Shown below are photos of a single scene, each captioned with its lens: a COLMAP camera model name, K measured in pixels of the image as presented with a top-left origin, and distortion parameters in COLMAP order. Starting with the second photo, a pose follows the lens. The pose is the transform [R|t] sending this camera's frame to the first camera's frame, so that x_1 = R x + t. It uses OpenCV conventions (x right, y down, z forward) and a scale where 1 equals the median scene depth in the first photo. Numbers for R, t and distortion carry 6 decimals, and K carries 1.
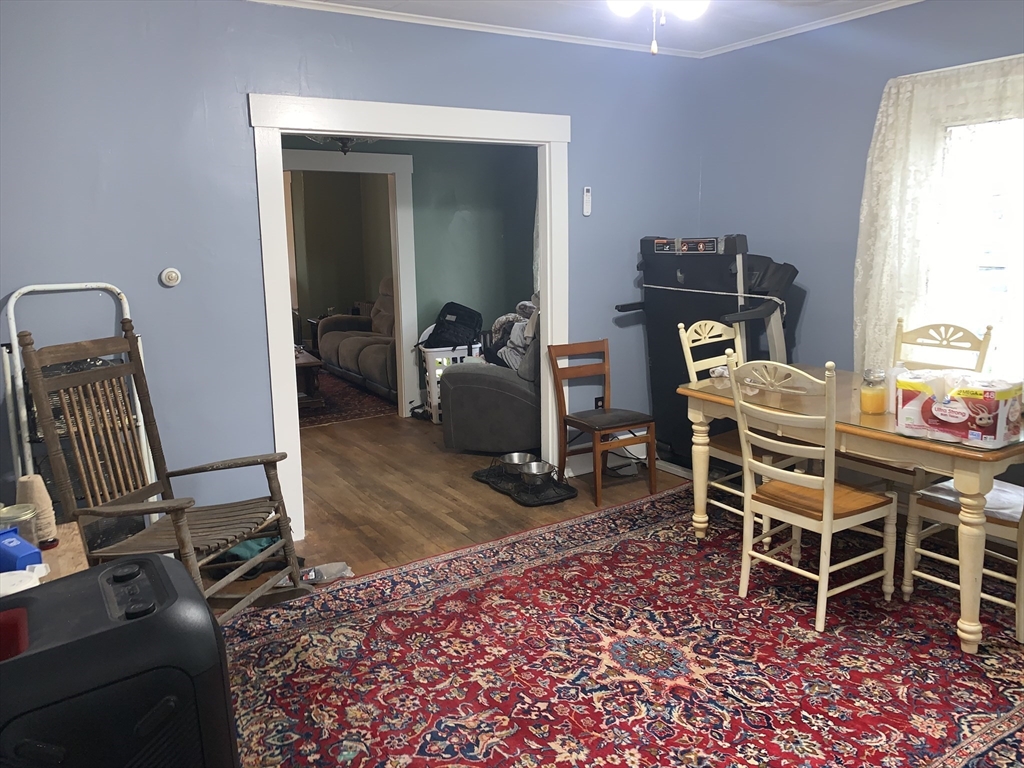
lens RADIAL K [[797.5, 0, 513.4], [0, 797.5, 382.3], [0, 0, 1]] dist [-0.010020, -0.007969]
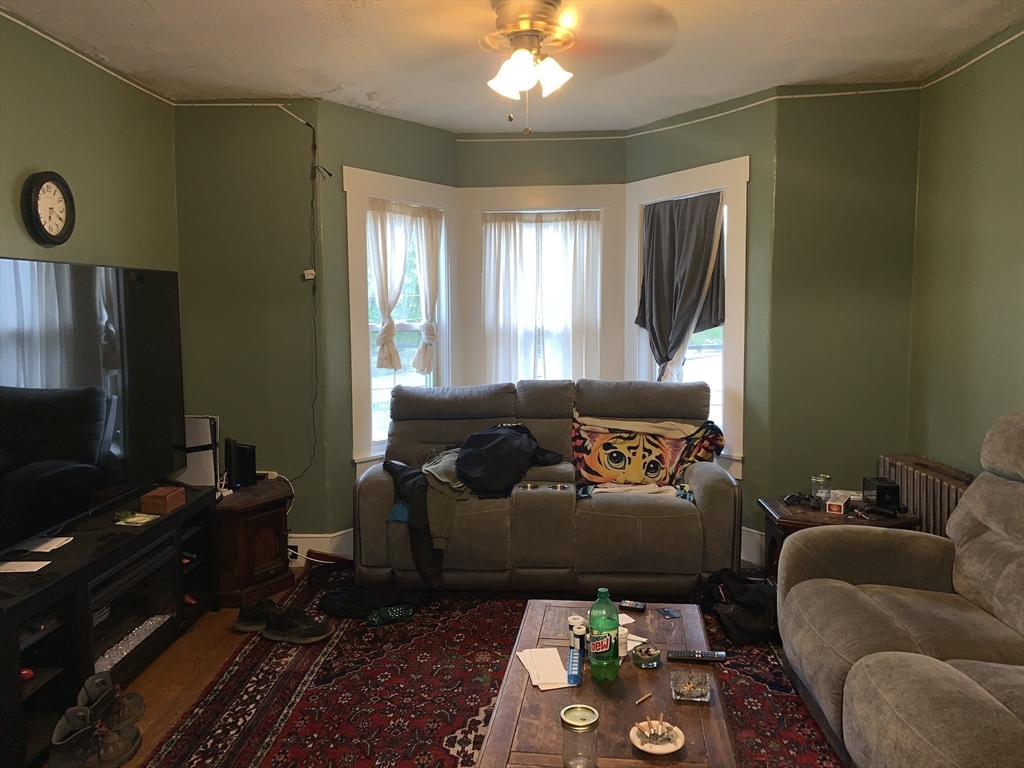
lens RADIAL K [[797.5, 0, 511.6], [0, 797.5, 382.4], [0, 0, 1]] dist [-0.010020, -0.007969]
pose [[0.831624, 0.057476, -0.552357, -0.152426], [-0.102802, 0.993372, -0.051411, -0.109938], [0.545741, 0.099538, 0.832021, 0.633987]]
